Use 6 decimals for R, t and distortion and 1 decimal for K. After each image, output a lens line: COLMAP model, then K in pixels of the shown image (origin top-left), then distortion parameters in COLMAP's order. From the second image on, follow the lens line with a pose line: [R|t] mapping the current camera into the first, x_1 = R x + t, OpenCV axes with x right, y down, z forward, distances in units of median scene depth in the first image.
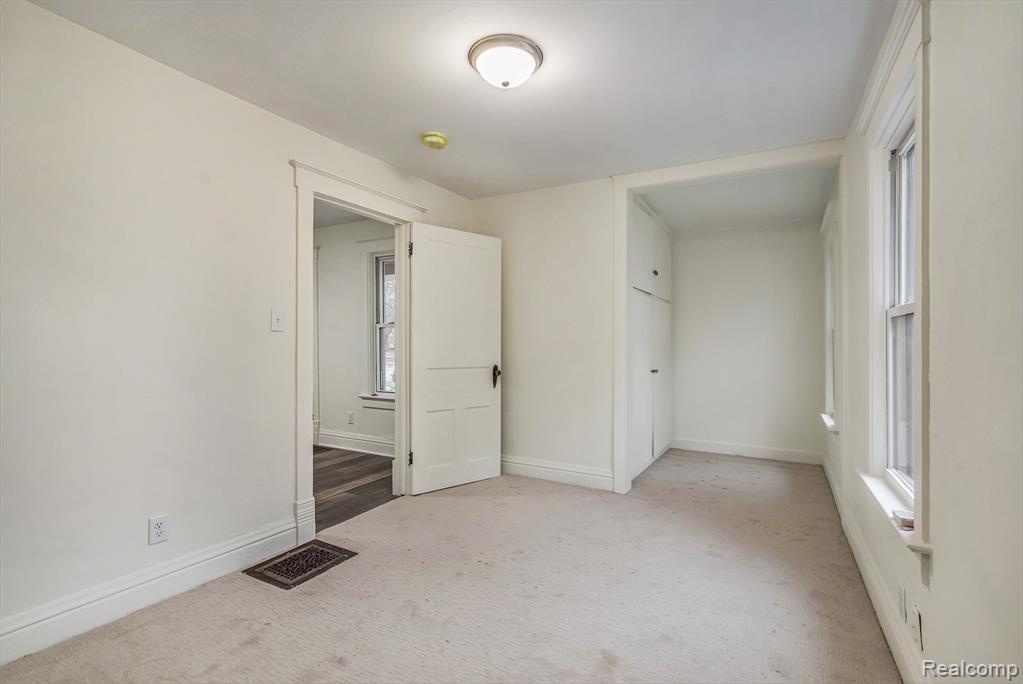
lens RADIAL K [[480.1, 0, 510.0], [0, 480.1, 343.2], [0, 0, 1]] dist [-0.003432, -0.000266]
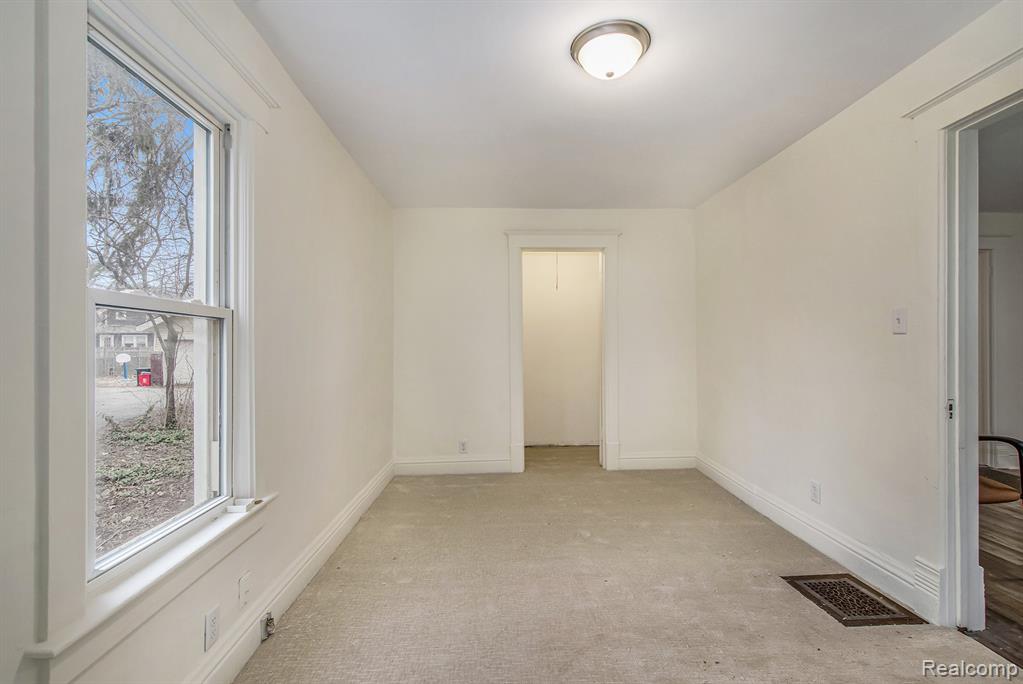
lens RADIAL K [[480.1, 0, 512.4], [0, 480.1, 345.3], [0, 0, 1]] dist [-0.003432, -0.000266]
pose [[-0.851804, -0.003155, -0.523851, 0.544532], [0.001302, 0.999966, -0.008141, 0.001032], [0.523859, -0.007616, -0.851771, 1.412160]]
